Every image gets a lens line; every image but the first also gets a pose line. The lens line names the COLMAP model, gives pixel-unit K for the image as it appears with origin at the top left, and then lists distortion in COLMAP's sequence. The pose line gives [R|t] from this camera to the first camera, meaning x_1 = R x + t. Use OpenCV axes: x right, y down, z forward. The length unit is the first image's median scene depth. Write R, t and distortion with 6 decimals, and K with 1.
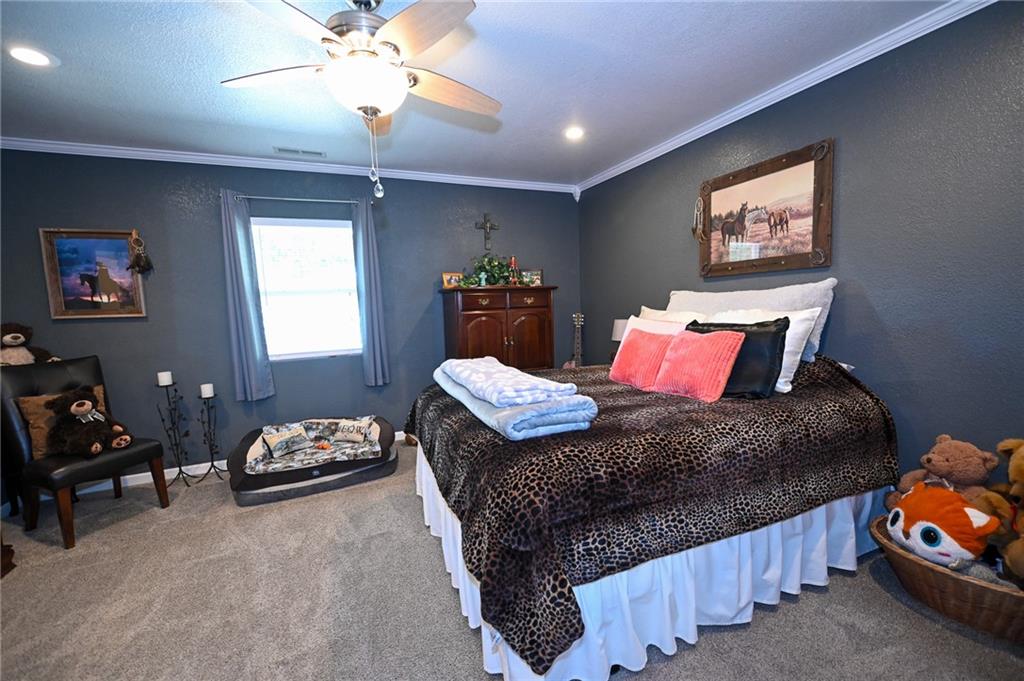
lens RADIAL K [[405.5, 0, 514.3], [0, 405.5, 335.8], [0, 0, 1]] dist [-0.005724, -0.000983]
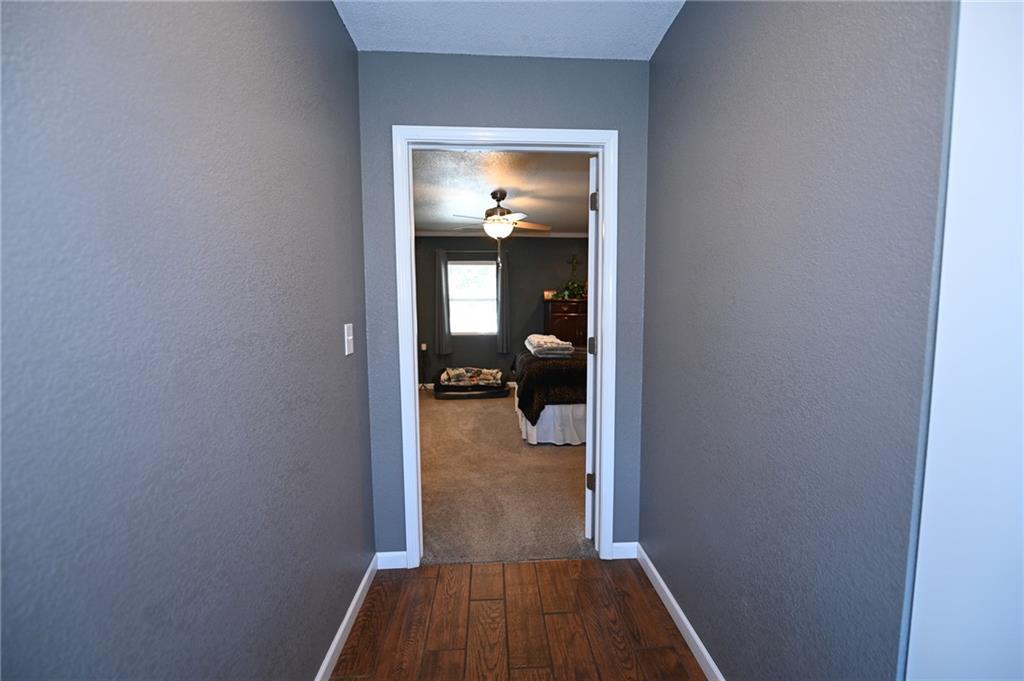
lens RADIAL K [[405.5, 0, 511.8], [0, 405.5, 333.5], [0, 0, 1]] dist [-0.005724, -0.000983]
pose [[0.936232, 0.058010, -0.346560, 0.386899], [-0.065713, 0.997783, -0.010505, 0.065637], [0.345183, 0.032609, 0.937969, -0.826207]]
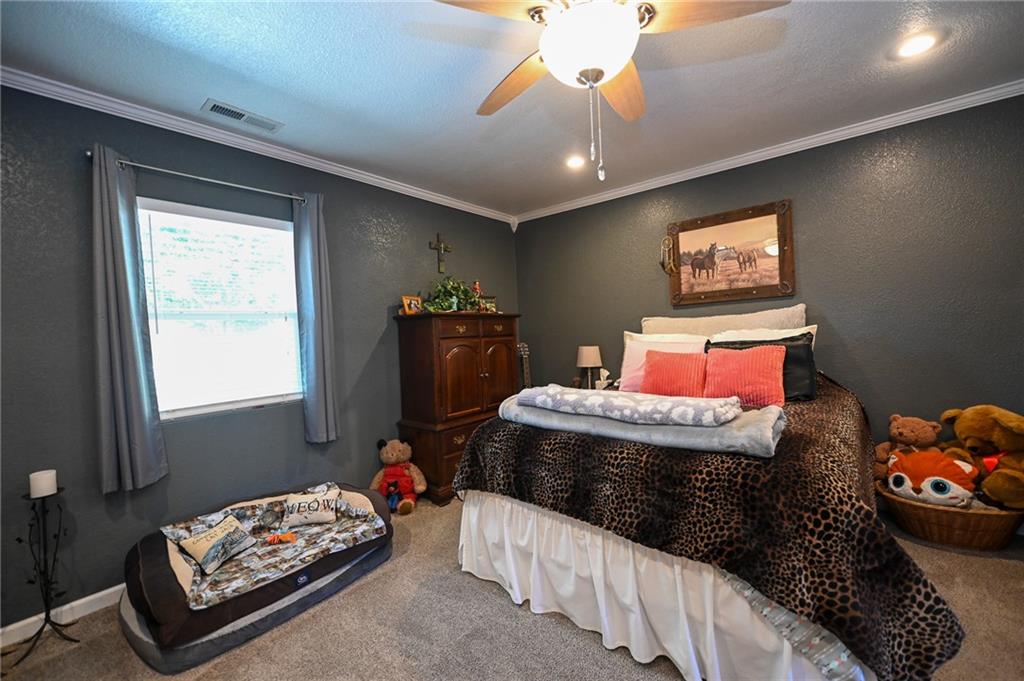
lens RADIAL K [[405.5, 0, 512.3], [0, 405.5, 335.7], [0, 0, 1]] dist [-0.005724, -0.000983]
pose [[0.890851, -0.007519, 0.454234, -0.469615], [0.052795, 0.994802, -0.087075, 0.016435], [-0.451218, 0.101552, 0.886617, 0.210764]]
